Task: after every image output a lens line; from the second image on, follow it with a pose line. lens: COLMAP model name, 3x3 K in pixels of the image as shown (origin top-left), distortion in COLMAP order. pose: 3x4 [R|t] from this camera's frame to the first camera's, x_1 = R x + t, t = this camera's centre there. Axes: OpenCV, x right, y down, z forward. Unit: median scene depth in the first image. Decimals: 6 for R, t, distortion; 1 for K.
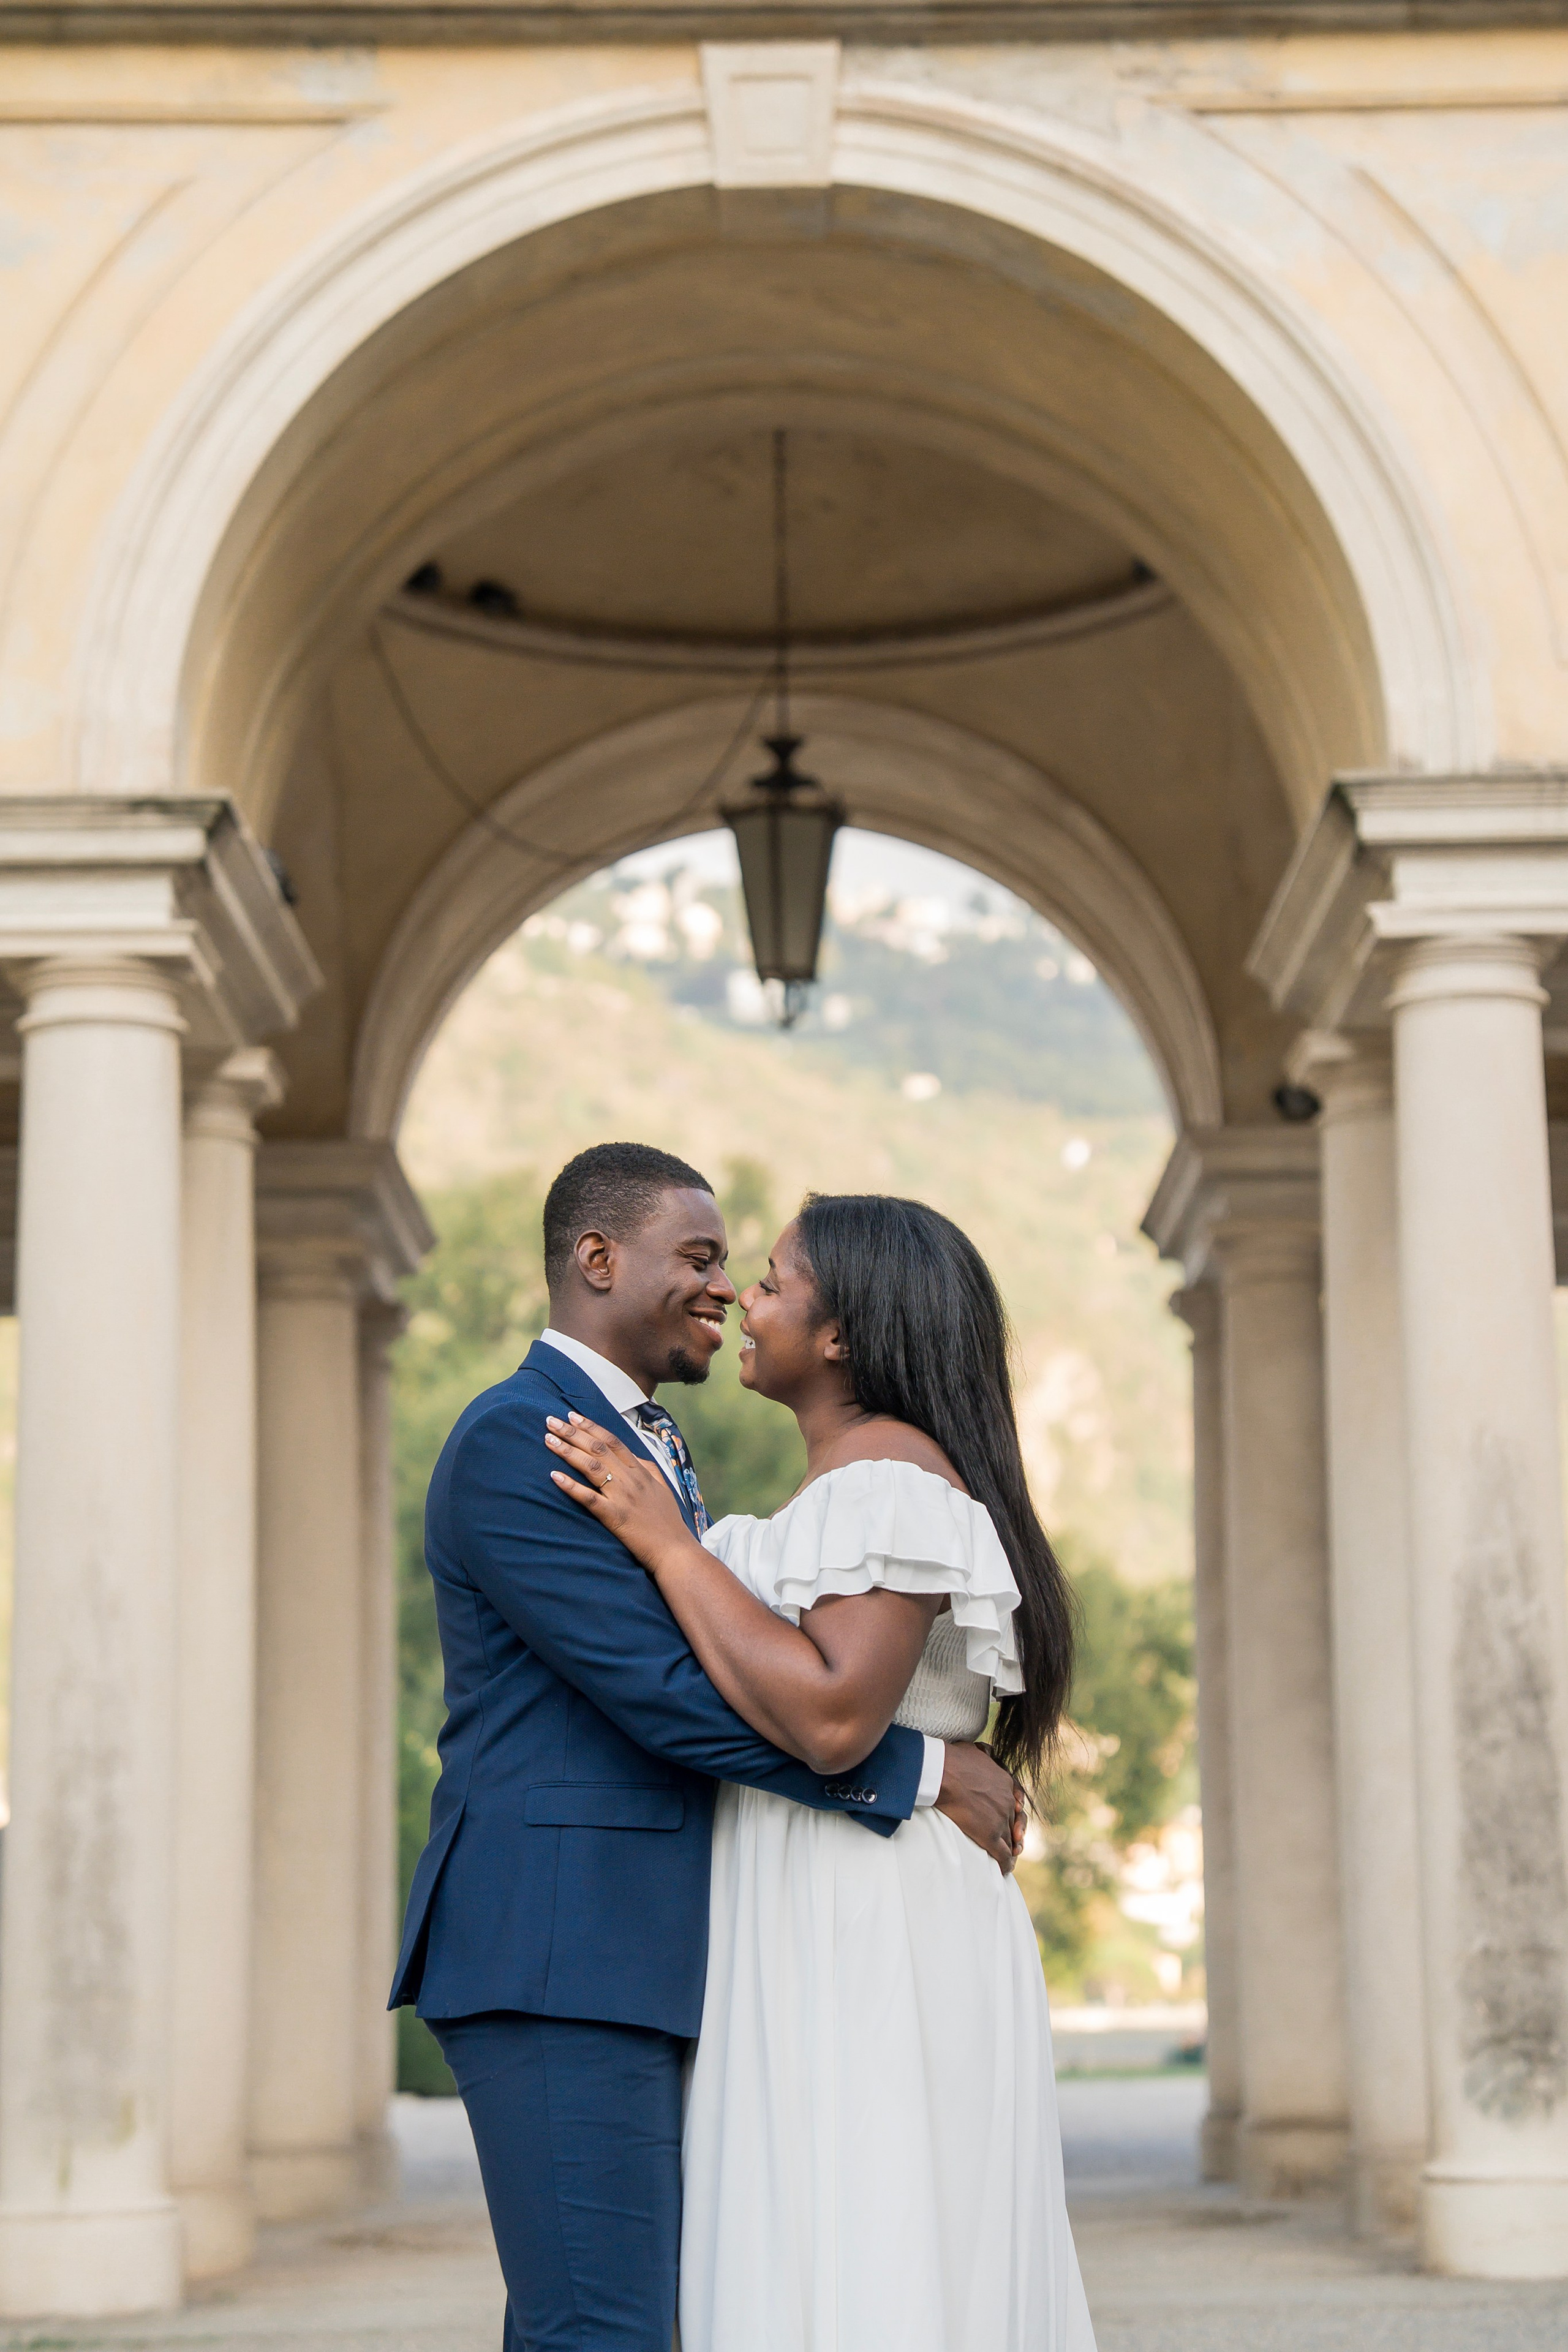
lens RADIAL K [[4799.4, 0, 784.0], [0, 4799.4, 1176.0], [0, 0, 1]] dist [0.203787, 0.018996]
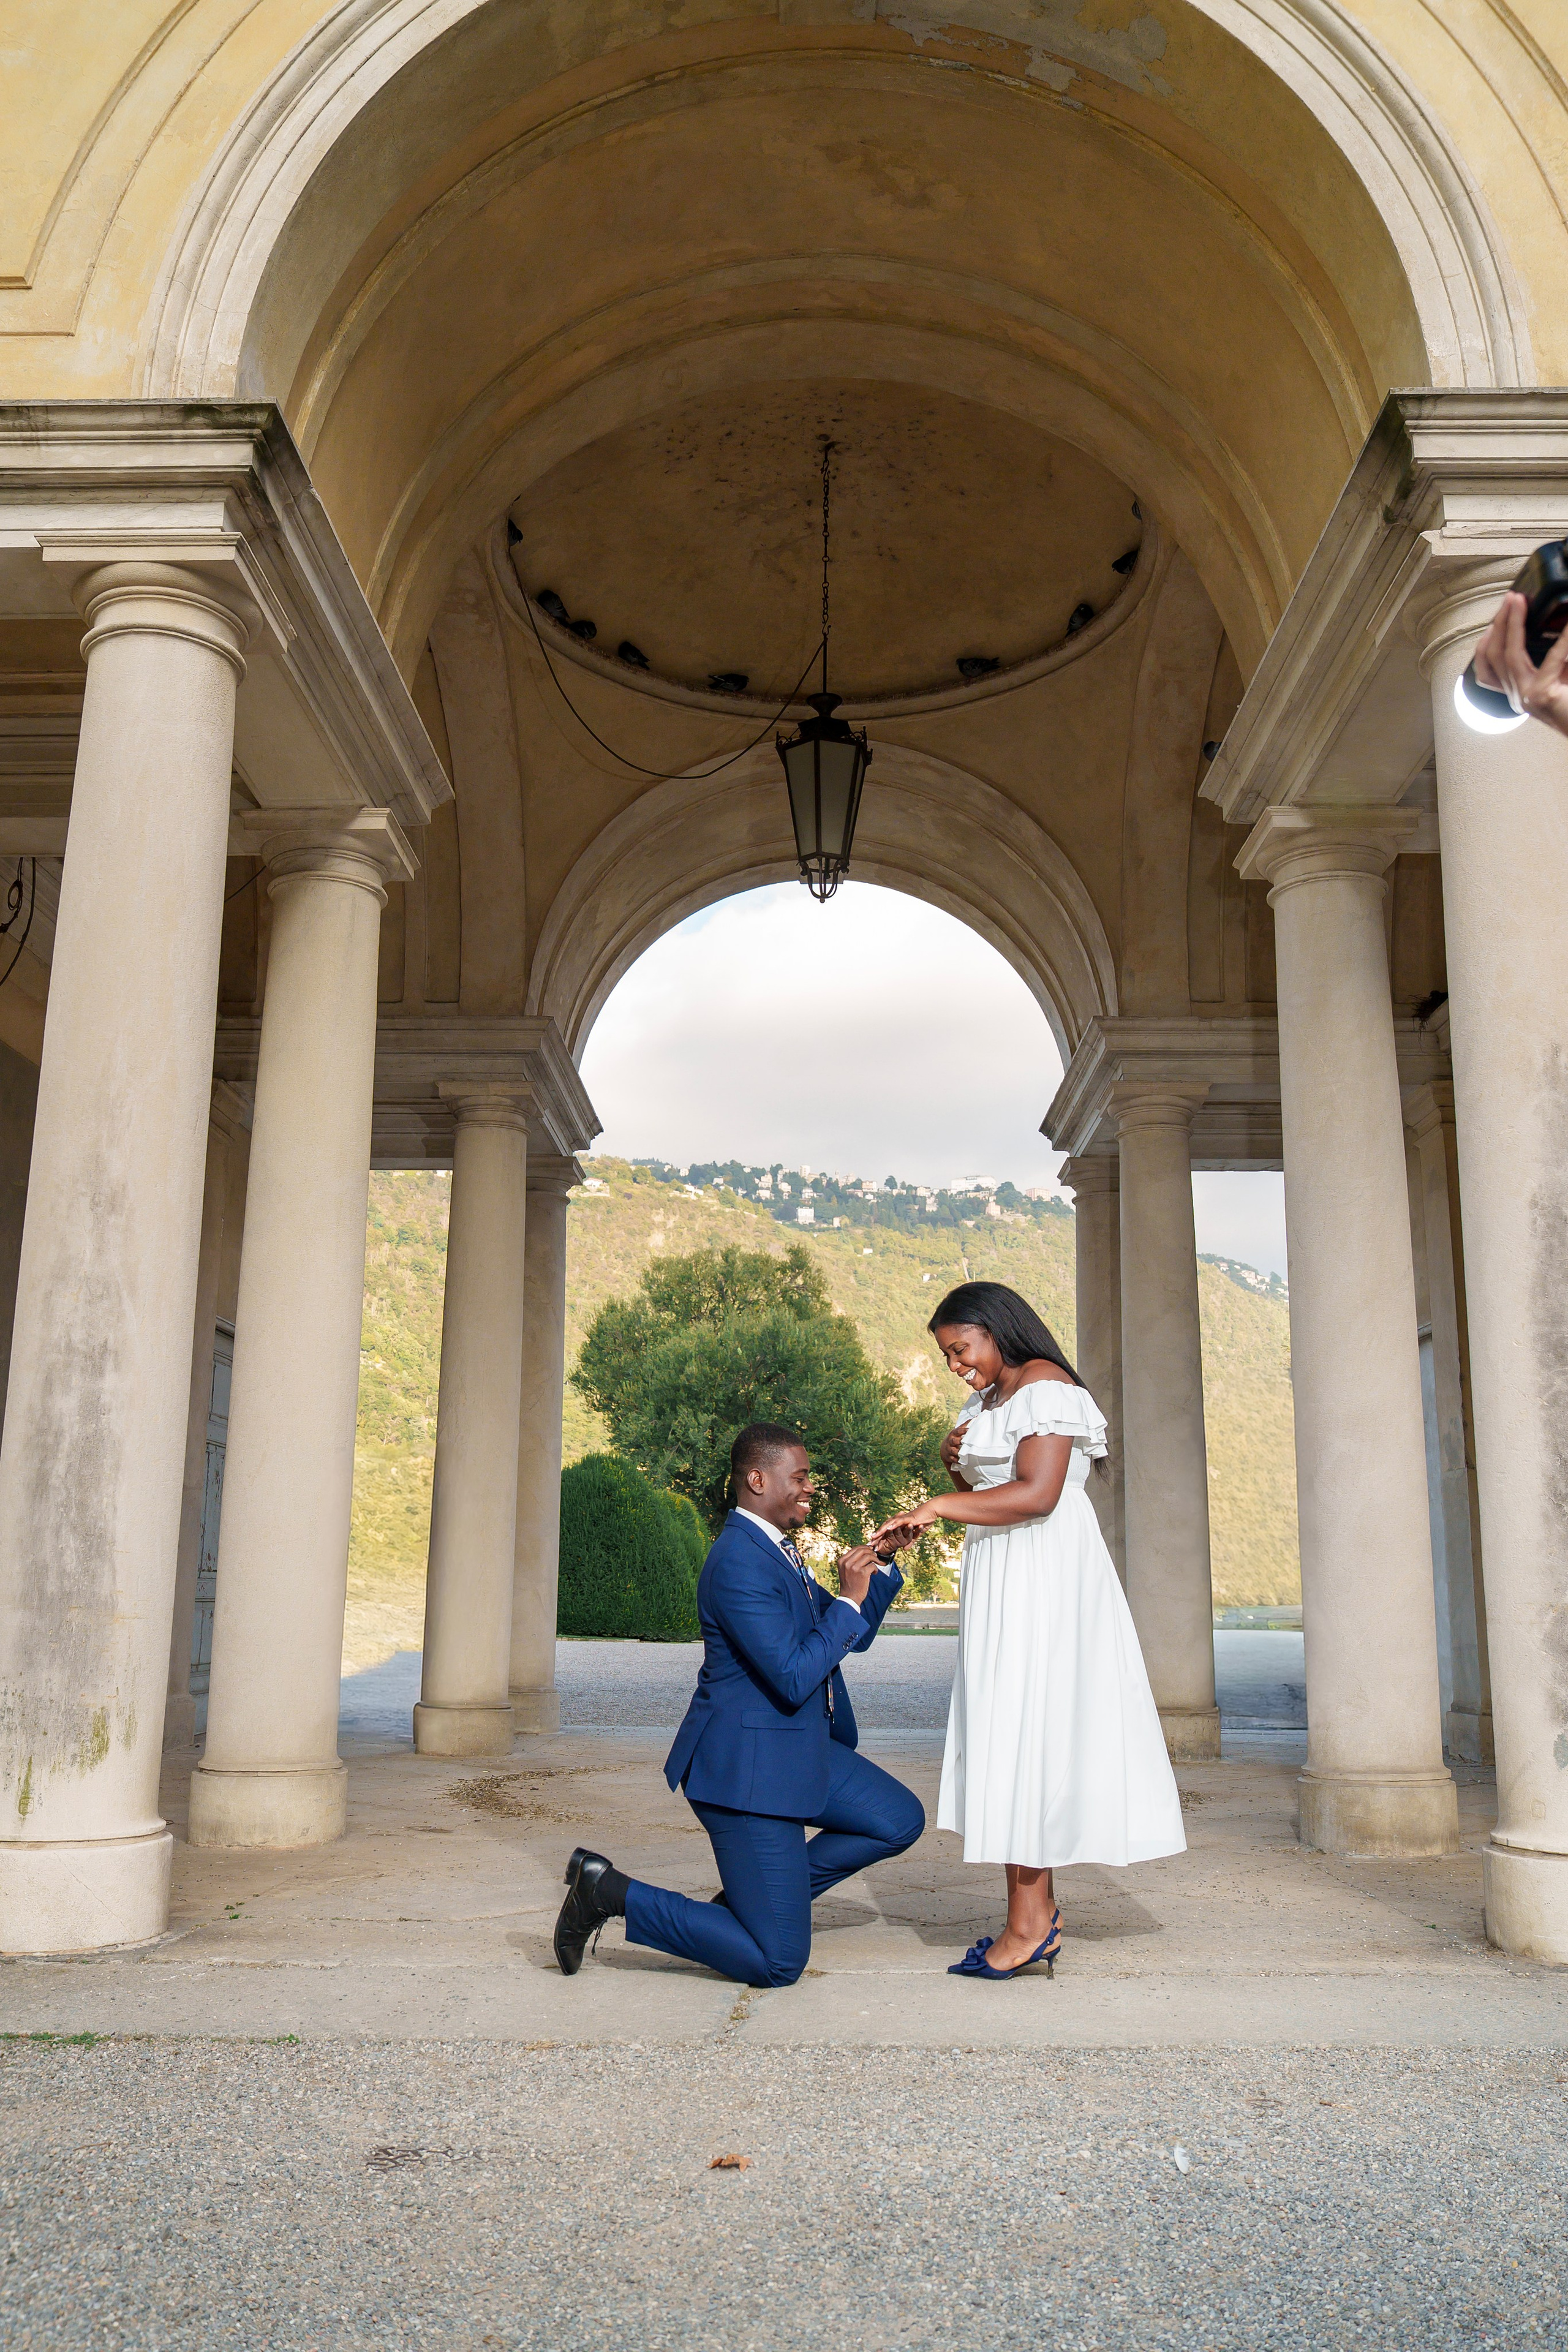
lens RADIAL K [[1816.2, 0, 720.2], [0, 1816.2, 1175.5], [0, 0, 1]] dist [-0.073195, 0.086280]
pose [[0.998398, 0.018533, -0.053452, 0.000049], [-0.021621, 0.998095, -0.057784, 0.098085], [0.052279, 0.058847, 0.996897, 0.620482]]
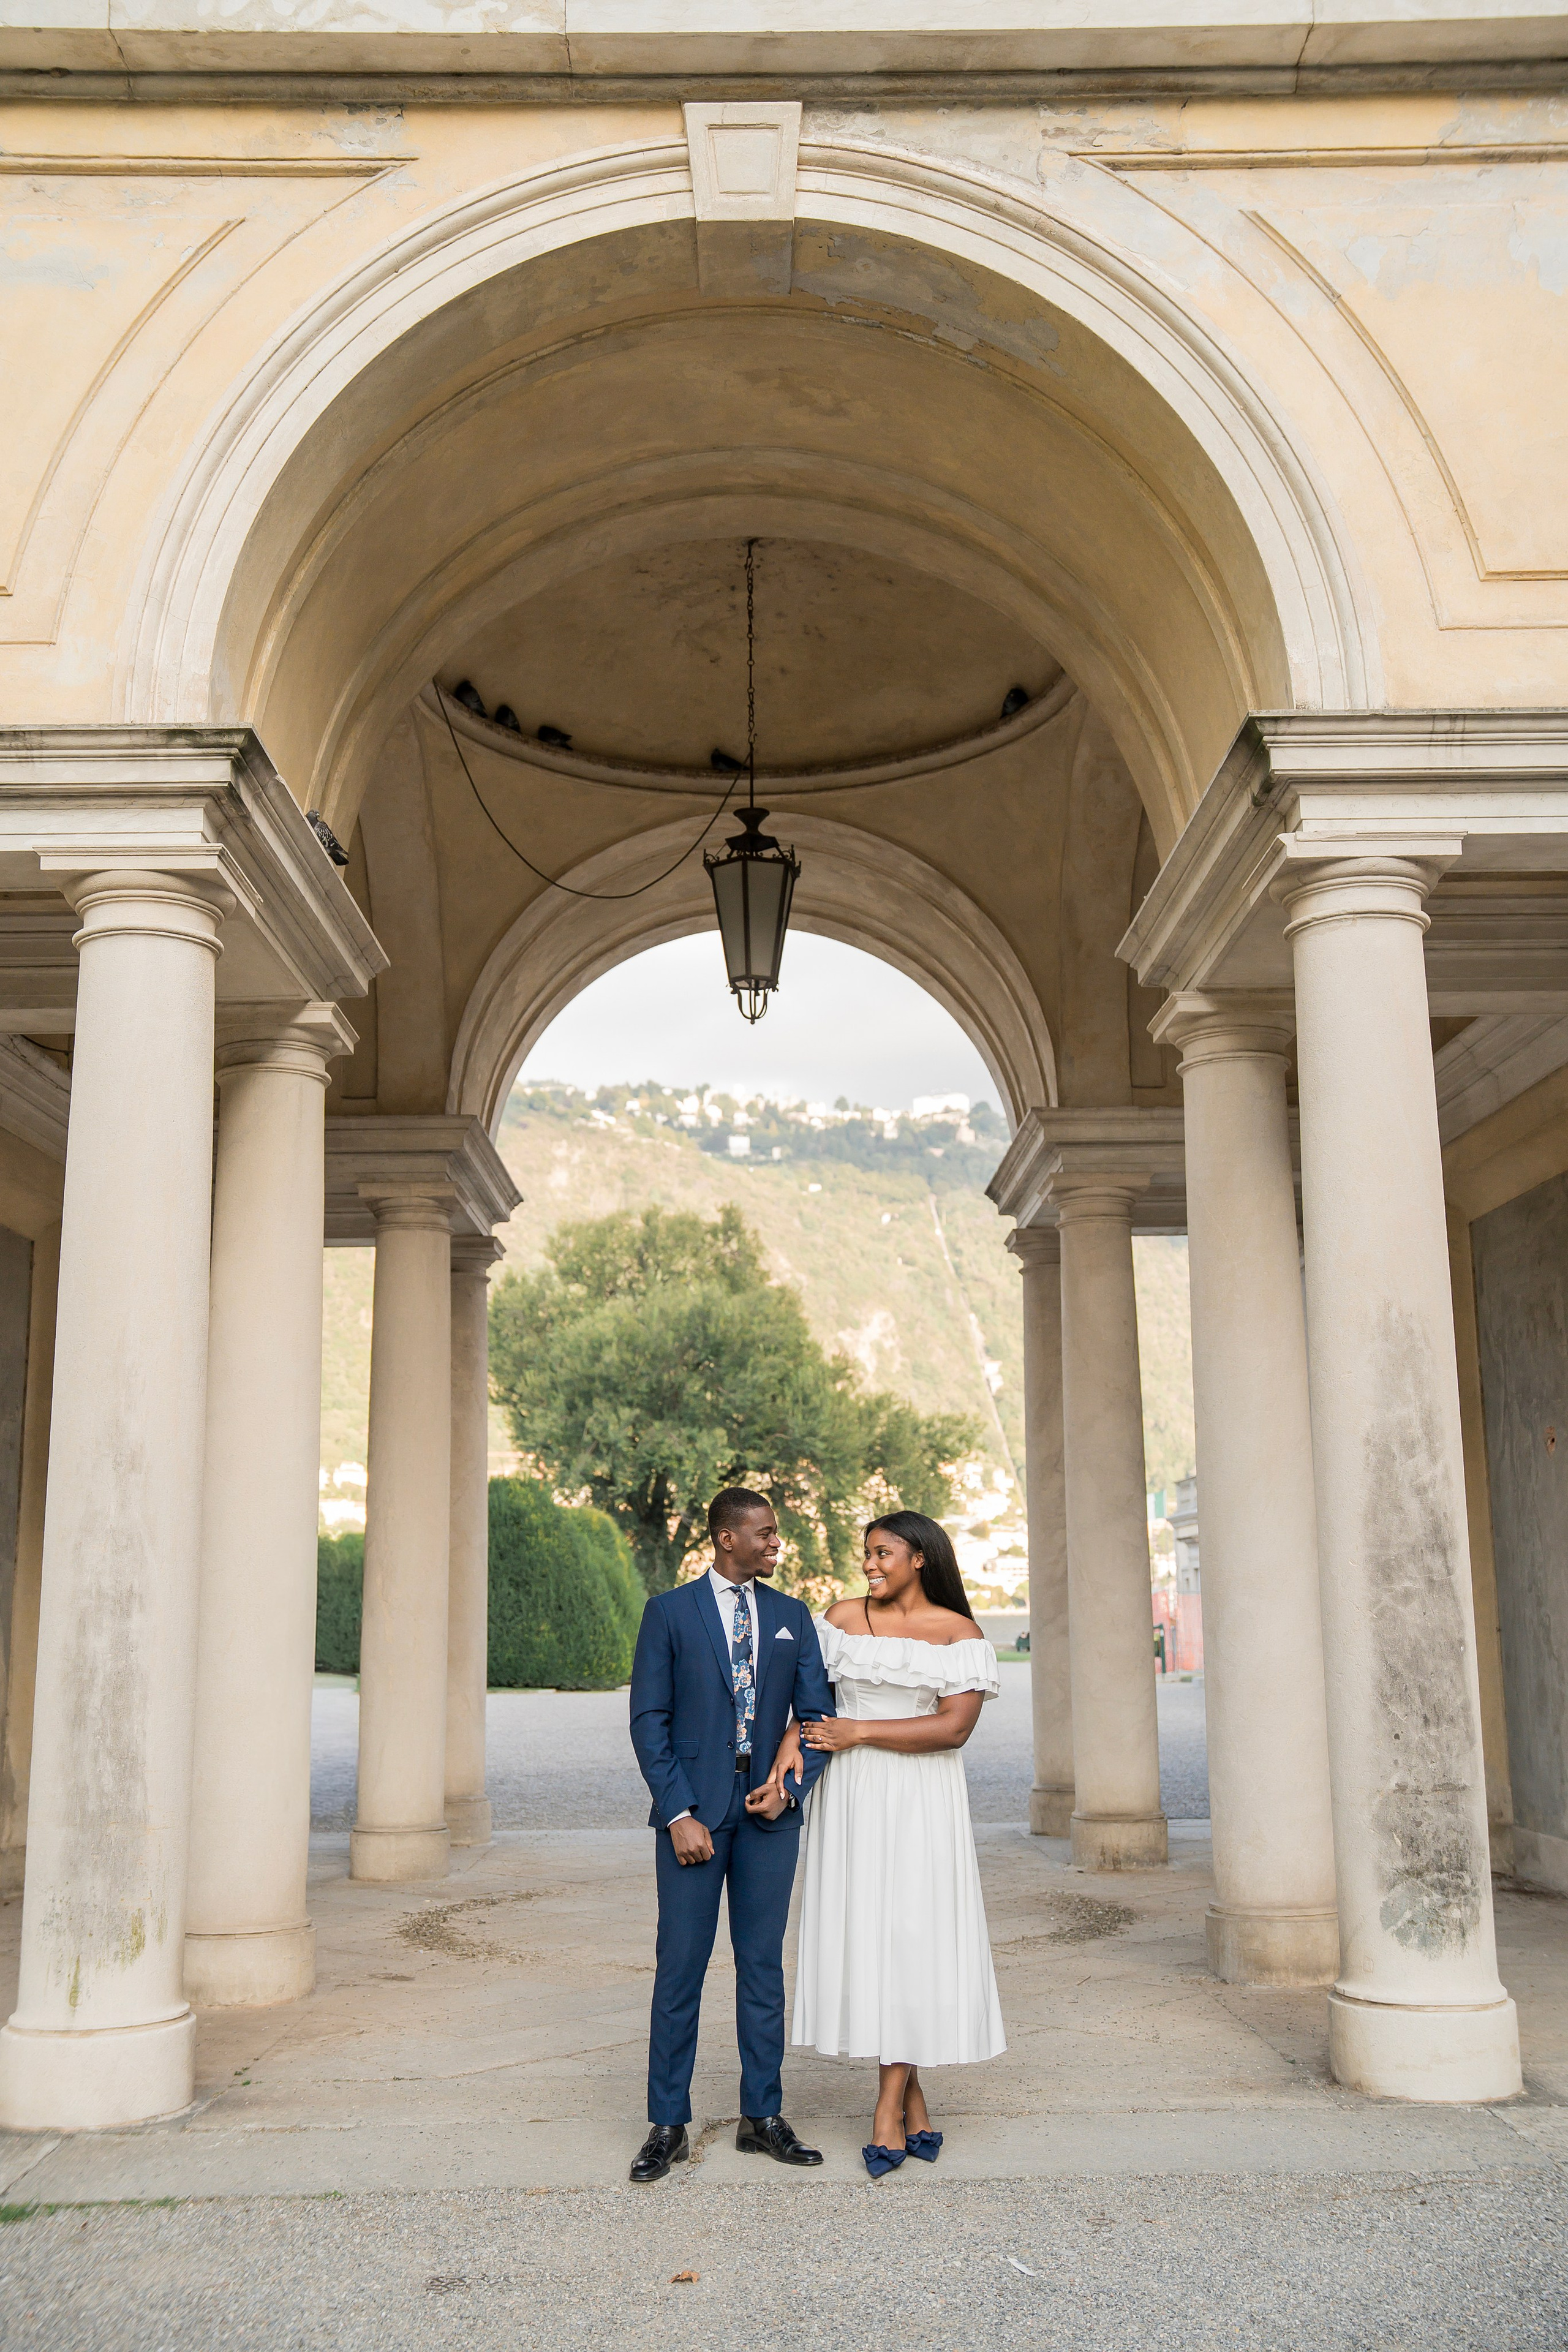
lens RADIAL K [[2199.5, 0, 713.1], [0, 2199.5, 1164.6], [0, 0, 1]] dist [-0.013601, 0.096894]
pose [[0.999831, 0.004091, -0.017909, 0.000452], [-0.004601, 0.999583, -0.028520, 0.034672], [0.017785, 0.028597, 0.999433, 0.481569]]
